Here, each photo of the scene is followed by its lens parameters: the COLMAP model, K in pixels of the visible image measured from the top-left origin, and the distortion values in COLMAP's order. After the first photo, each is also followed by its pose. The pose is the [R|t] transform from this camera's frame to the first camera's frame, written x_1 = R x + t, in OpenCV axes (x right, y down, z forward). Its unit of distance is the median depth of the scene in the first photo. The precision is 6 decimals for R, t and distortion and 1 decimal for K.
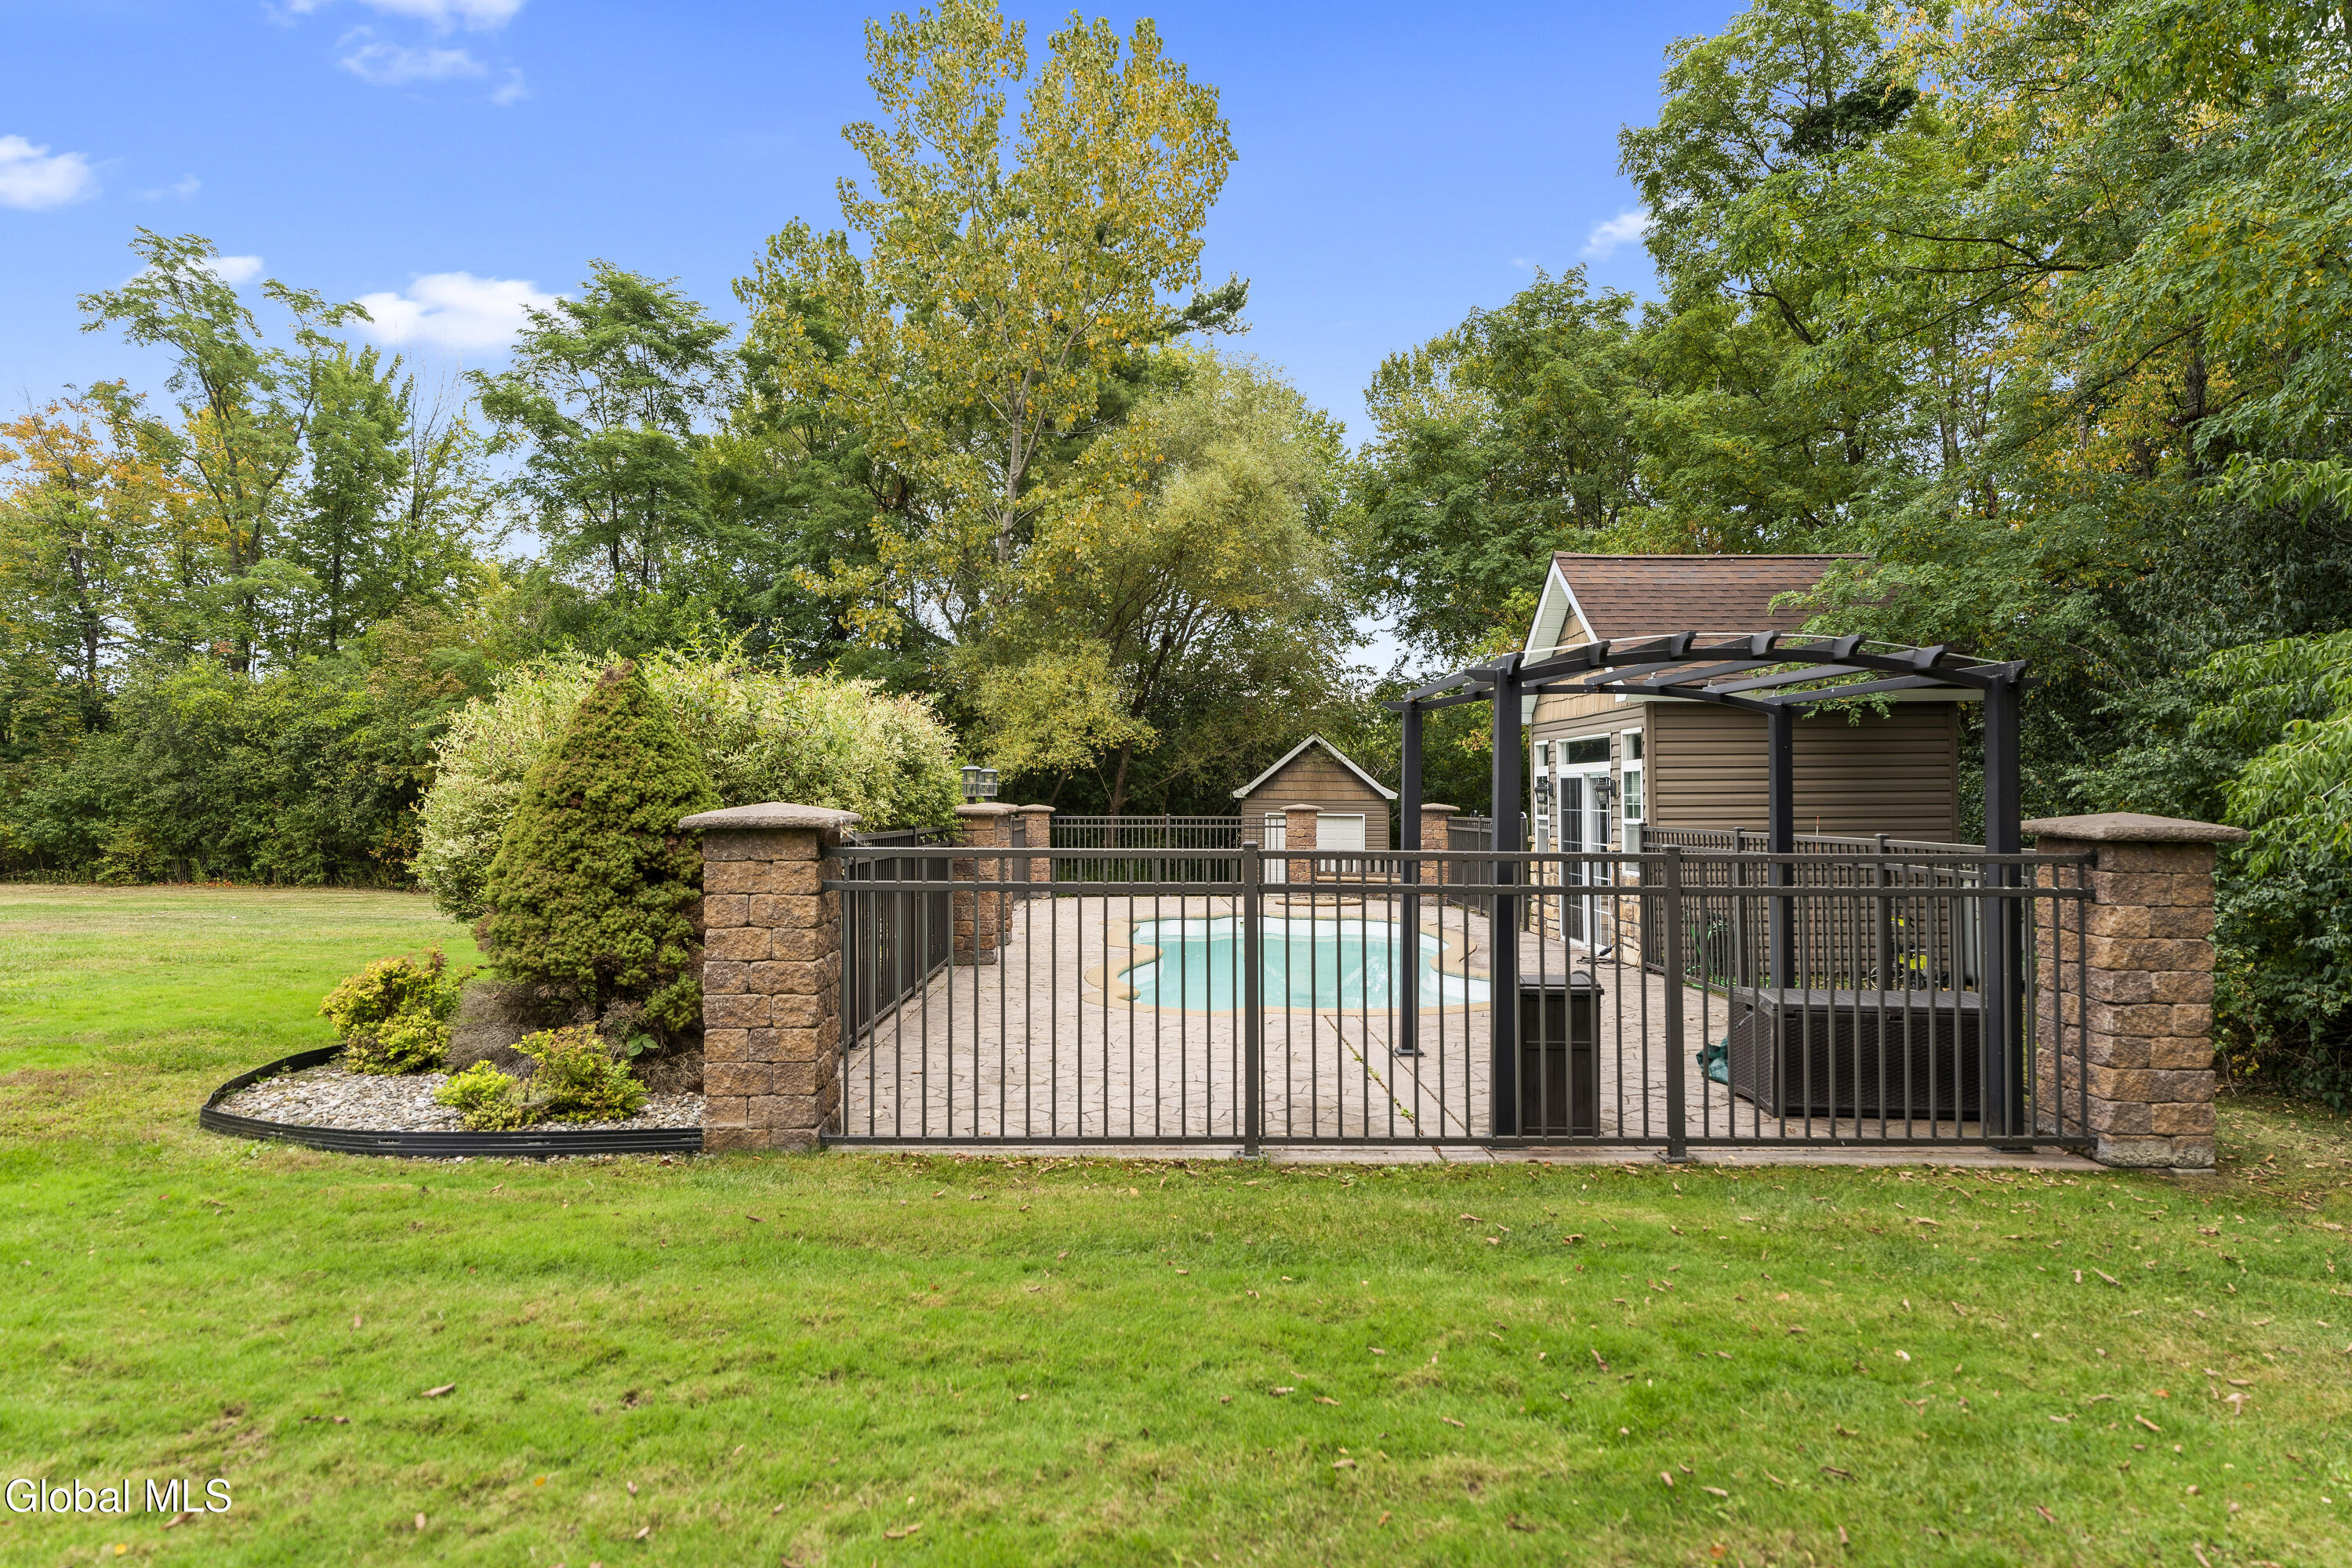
lens RADIAL K [[1369.4, 0, 1174.8], [0, 1369.4, 780.5], [0, 0, 1]] dist [-0.003400, 0.000482]
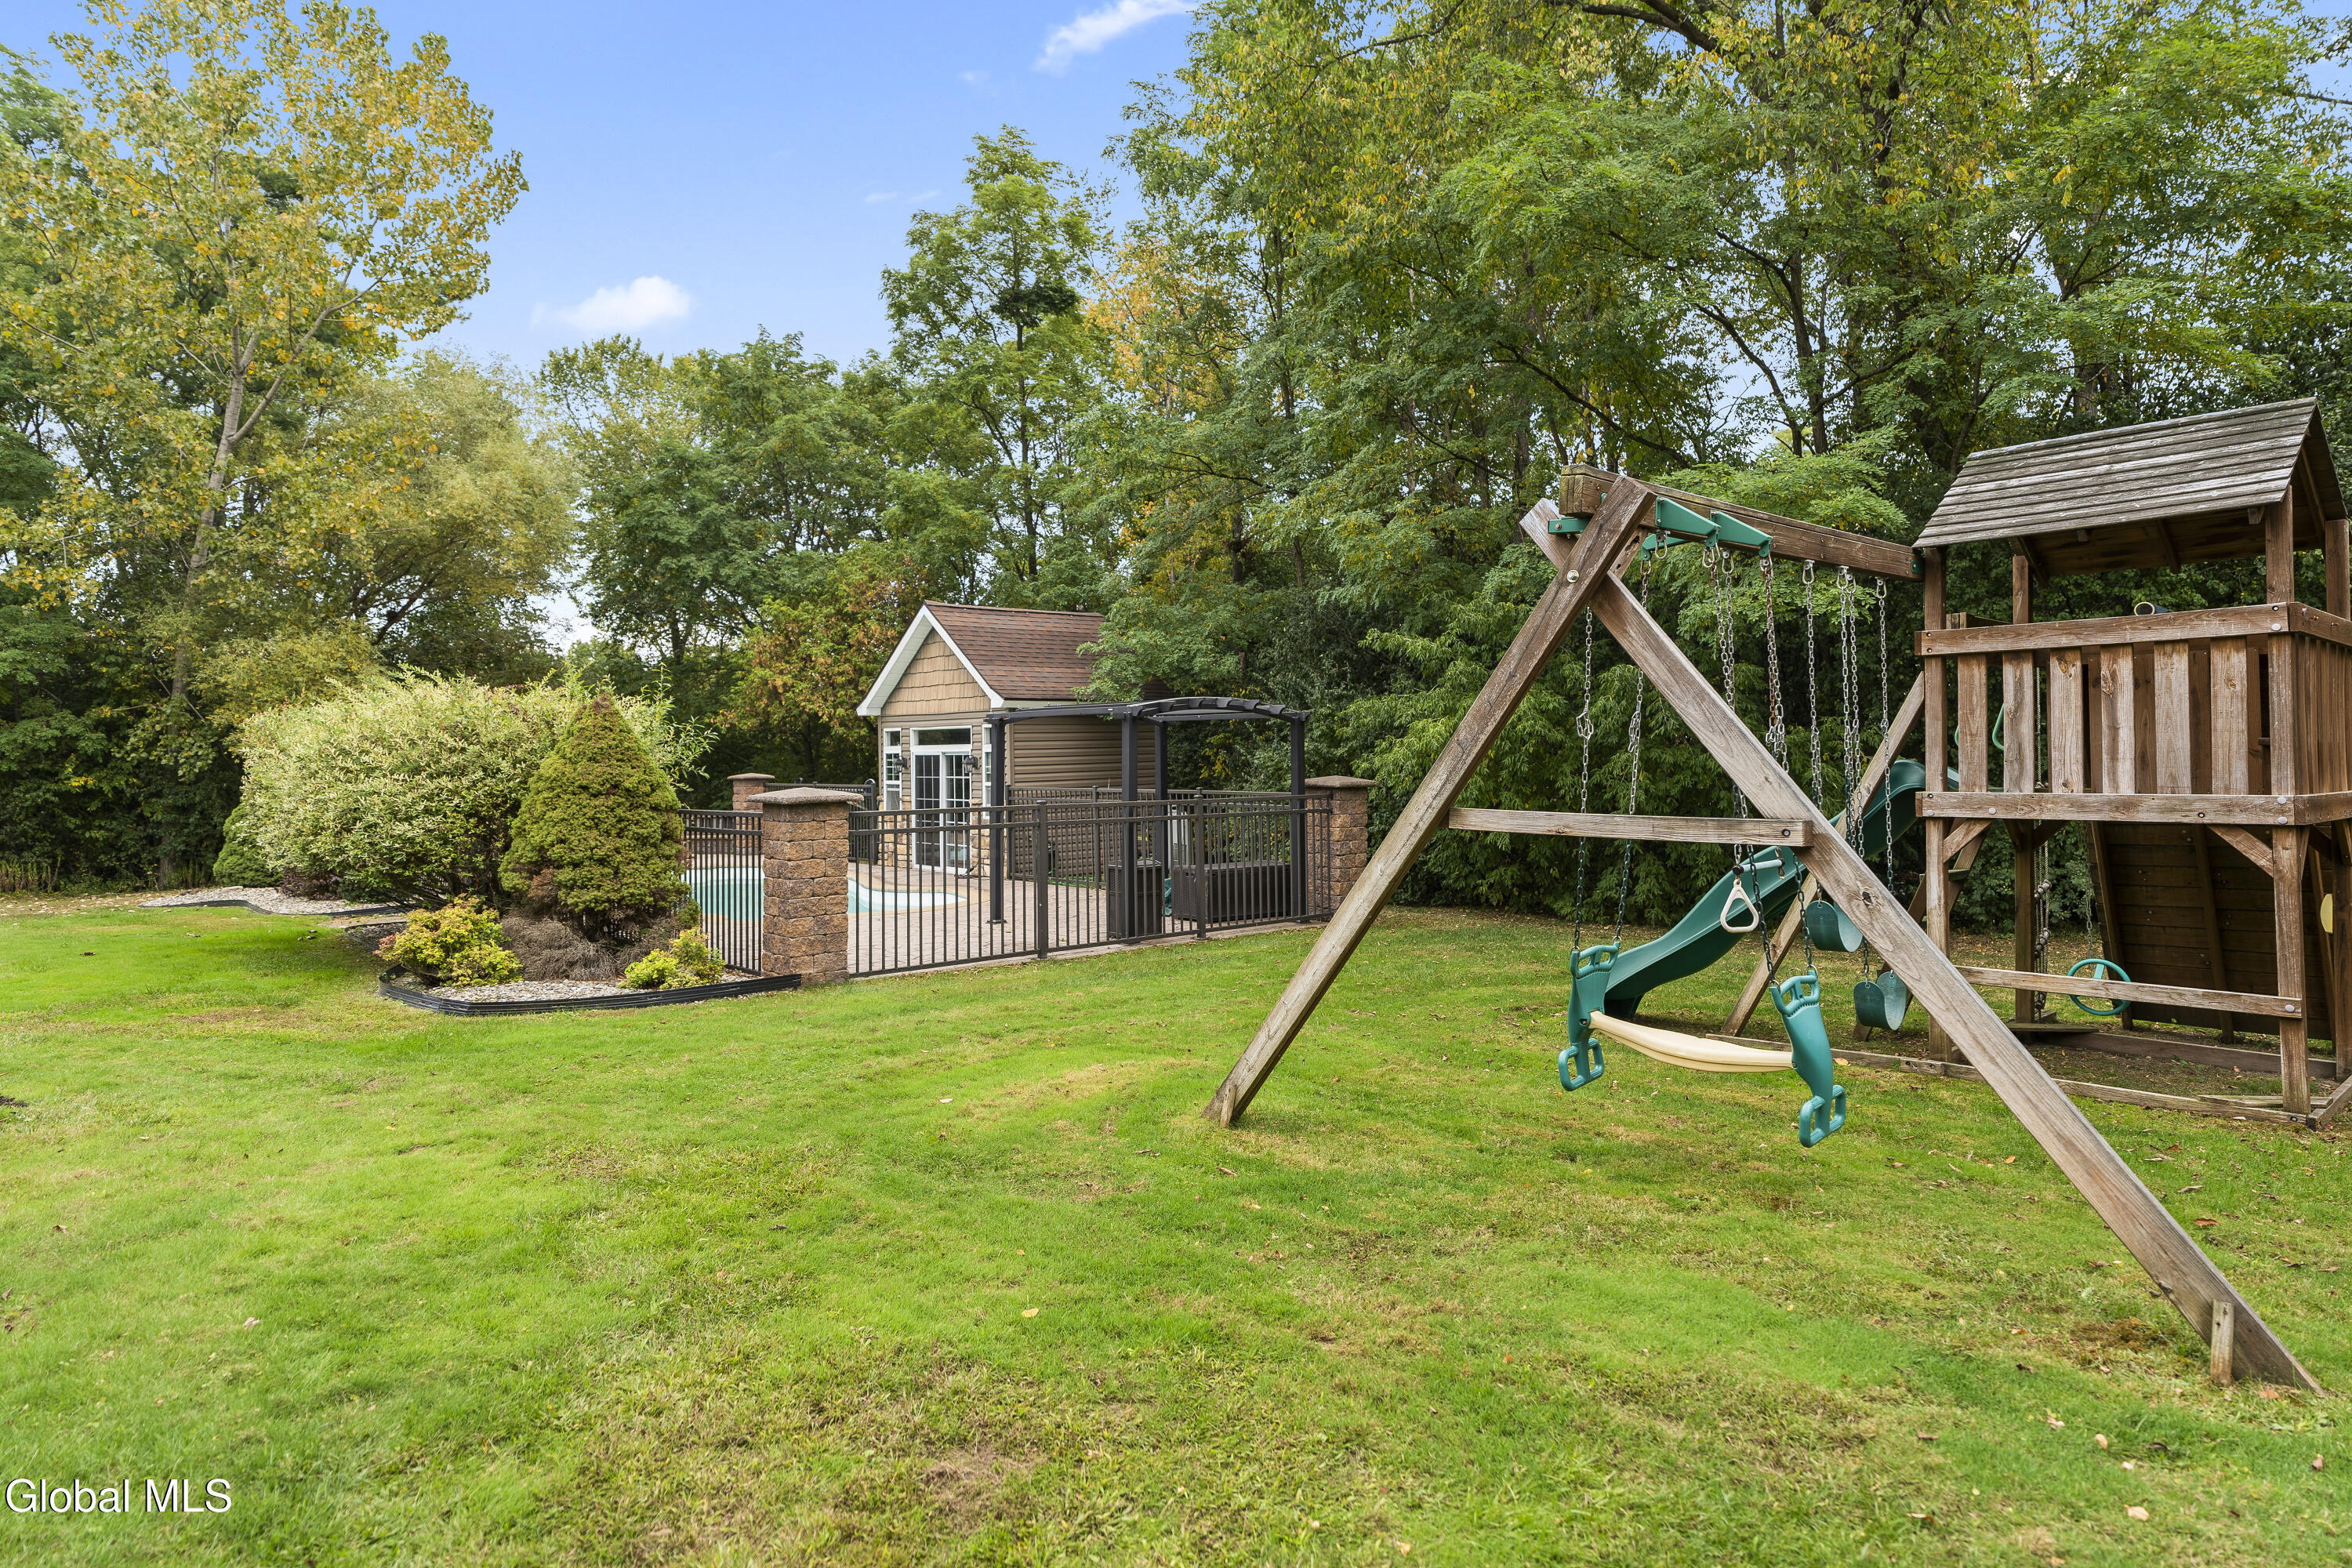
lens RADIAL K [[1284.0, 0, 1168.3], [0, 1284.0, 765.7], [0, 0, 1]] dist [-0.001552, 0.000887]
pose [[0.769455, -0.017605, 0.638458, -0.384755], [0.006533, 0.999785, 0.019695, -0.015923], [-0.638667, -0.010983, 0.769405, -0.211974]]
